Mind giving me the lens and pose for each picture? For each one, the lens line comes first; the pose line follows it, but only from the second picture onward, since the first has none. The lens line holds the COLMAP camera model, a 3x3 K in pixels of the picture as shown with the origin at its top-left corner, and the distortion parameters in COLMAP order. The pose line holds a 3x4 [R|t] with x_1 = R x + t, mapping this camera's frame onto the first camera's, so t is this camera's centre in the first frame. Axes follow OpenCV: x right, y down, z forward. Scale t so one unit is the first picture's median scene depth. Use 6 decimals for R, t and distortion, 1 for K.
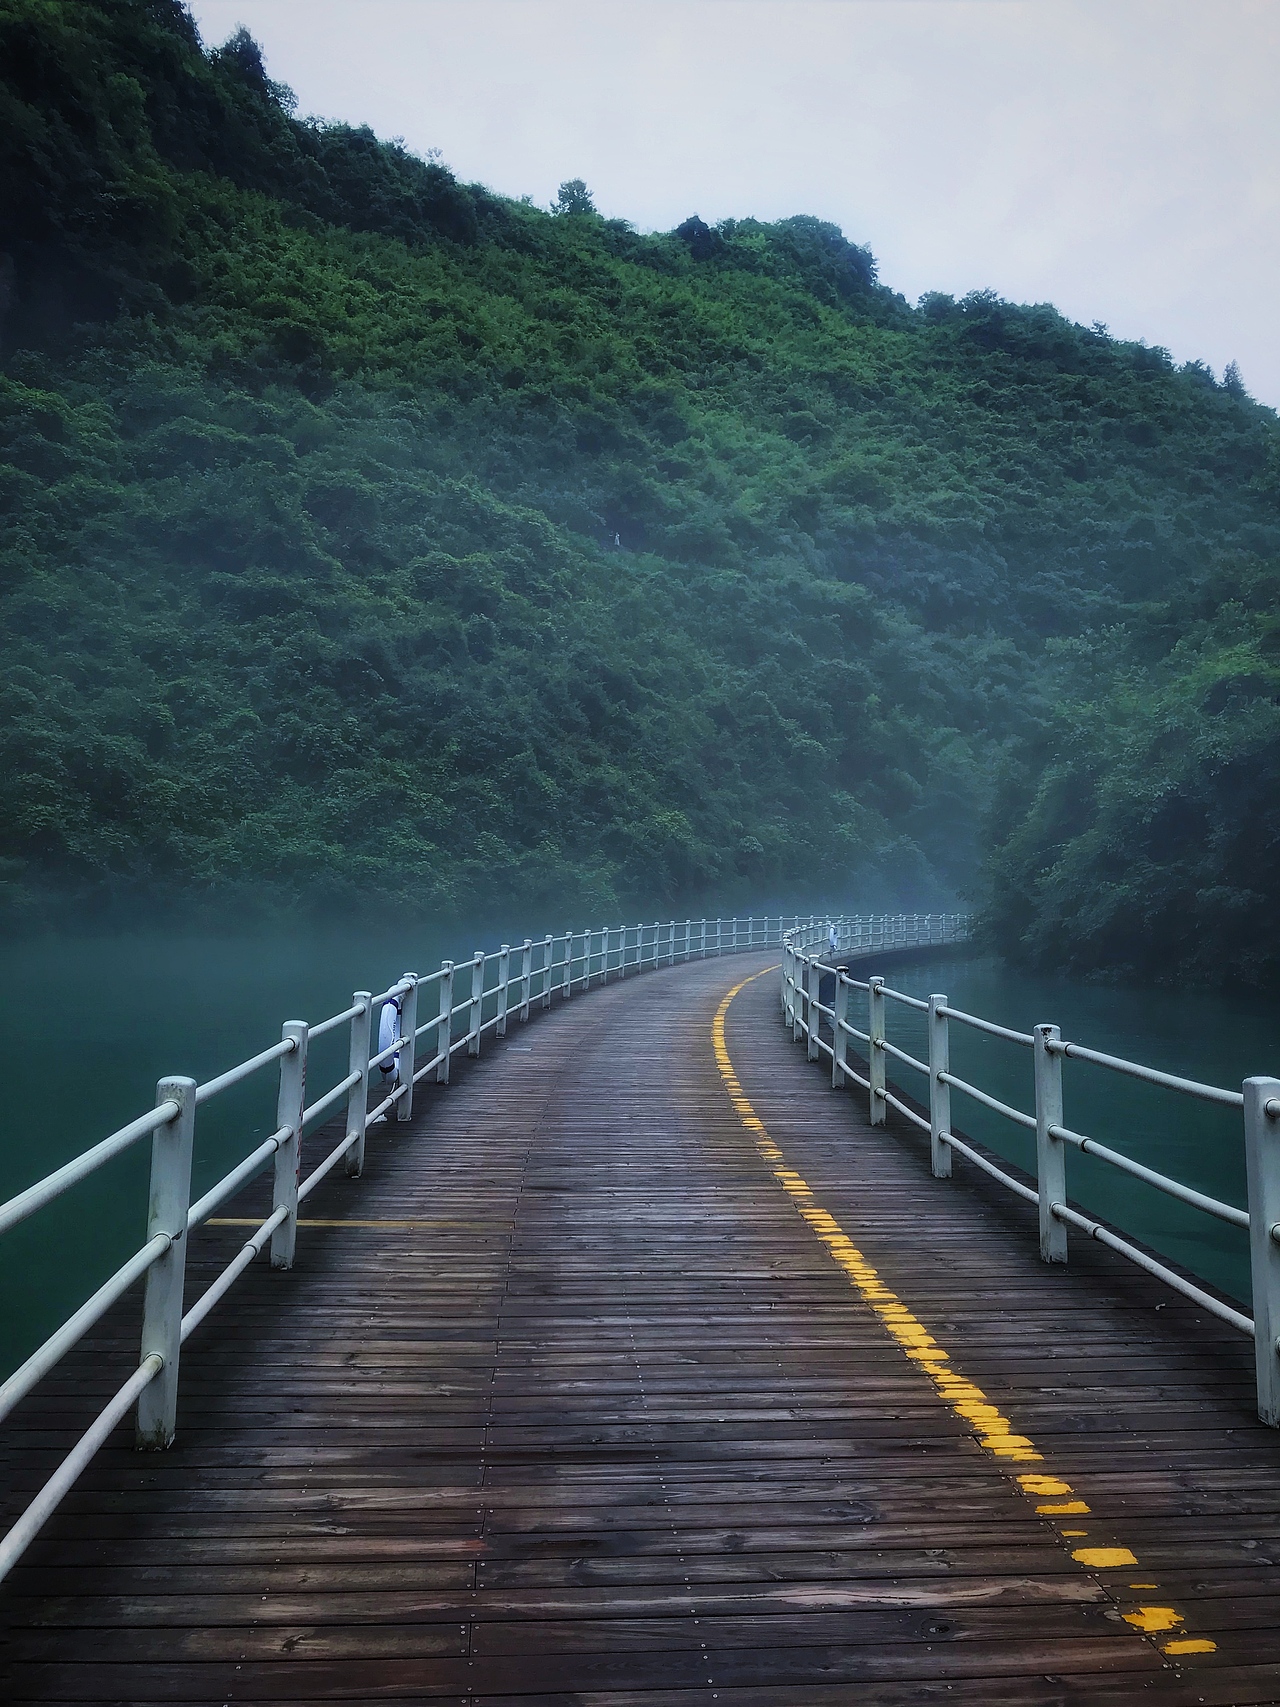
lens RADIAL K [[1396.9, 0, 640.0], [0, 1396.9, 853.5], [0, 0, 1]] dist [-0.114491, -0.003032]
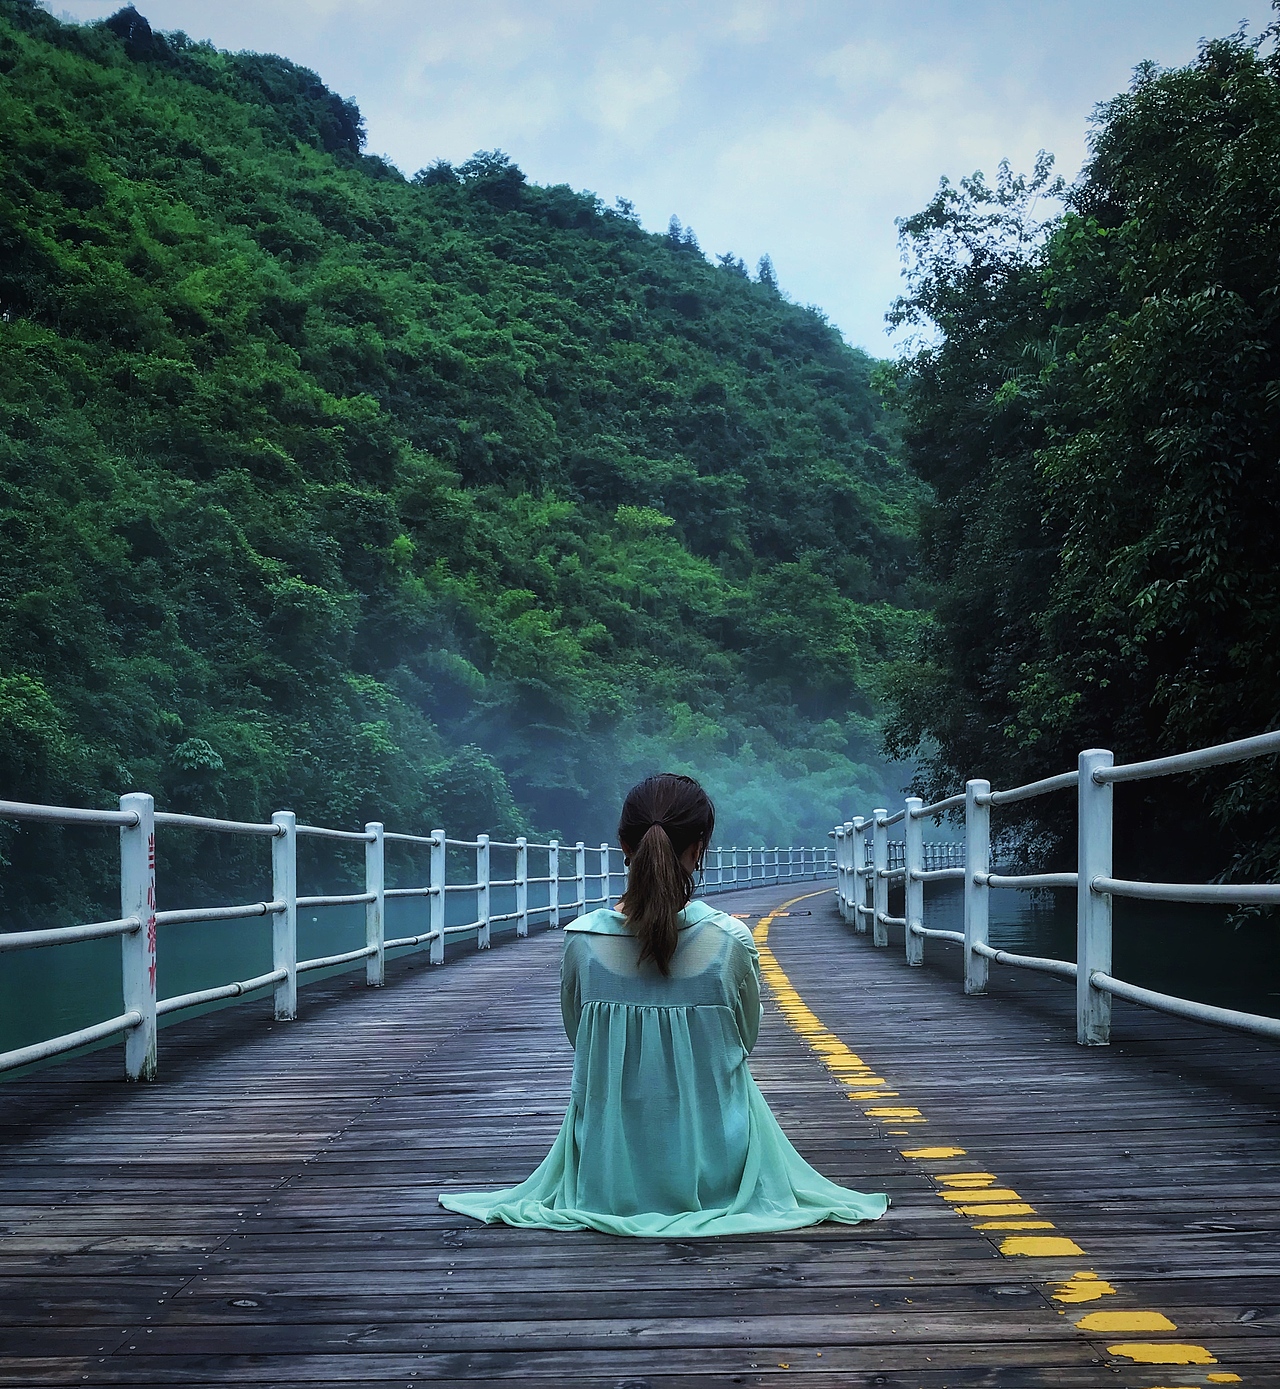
lens RADIAL K [[1402.4, 0, 640.0], [0, 1402.4, 694.5], [0, 0, 1]] dist [0.005826, 0.029056]
pose [[0.934497, -0.015826, 0.355620, 0.028263], [0.051405, 0.994540, -0.090822, 0.016272], [-0.352240, 0.103154, 0.930208, 0.267847]]
